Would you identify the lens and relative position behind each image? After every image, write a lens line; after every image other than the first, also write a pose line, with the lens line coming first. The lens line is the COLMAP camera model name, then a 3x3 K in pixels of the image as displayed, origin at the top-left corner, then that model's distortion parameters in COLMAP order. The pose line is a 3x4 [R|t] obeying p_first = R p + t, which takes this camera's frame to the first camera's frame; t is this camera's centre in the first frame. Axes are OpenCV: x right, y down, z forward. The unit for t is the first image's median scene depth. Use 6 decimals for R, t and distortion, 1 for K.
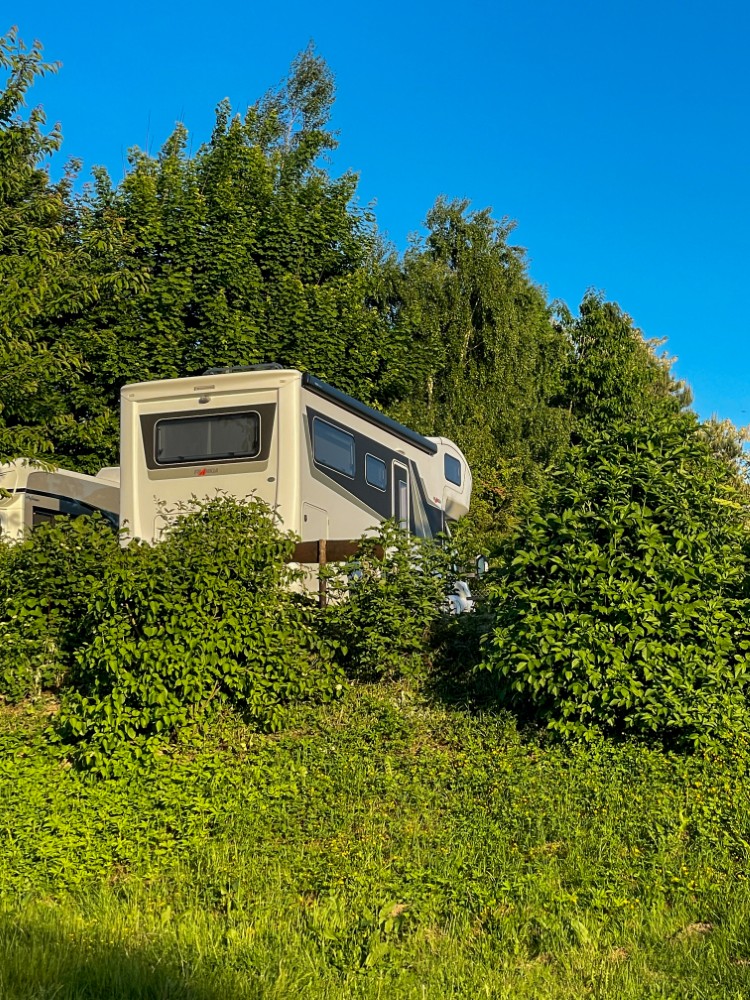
lens RADIAL K [[2300.2, 0, 375.0], [0, 2300.2, 500.0], [0, 0, 1]] dist [-0.638716, -0.022646]
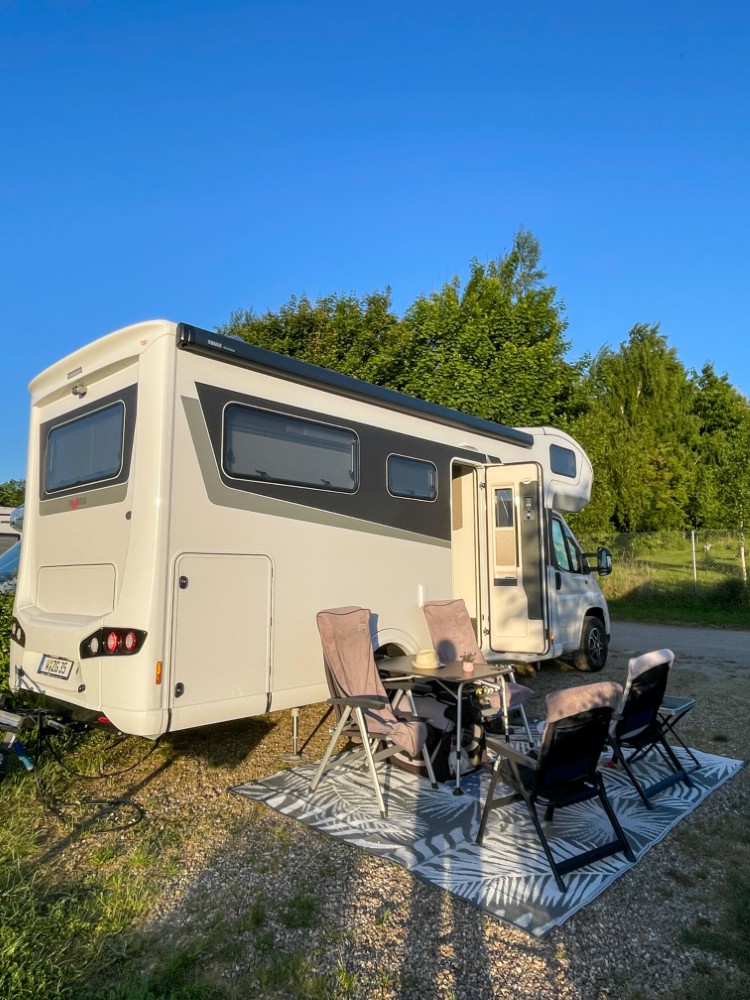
lens RADIAL K [[647.9, 0, 375.0], [0, 647.9, 500.0], [0, 0, 1]] dist [0.002412, 0.000264]
pose [[0.927101, -0.046484, -0.371918, 0.044251], [0.065252, 0.997144, 0.038031, -0.009125], [0.369088, -0.059527, 0.927486, 0.534694]]
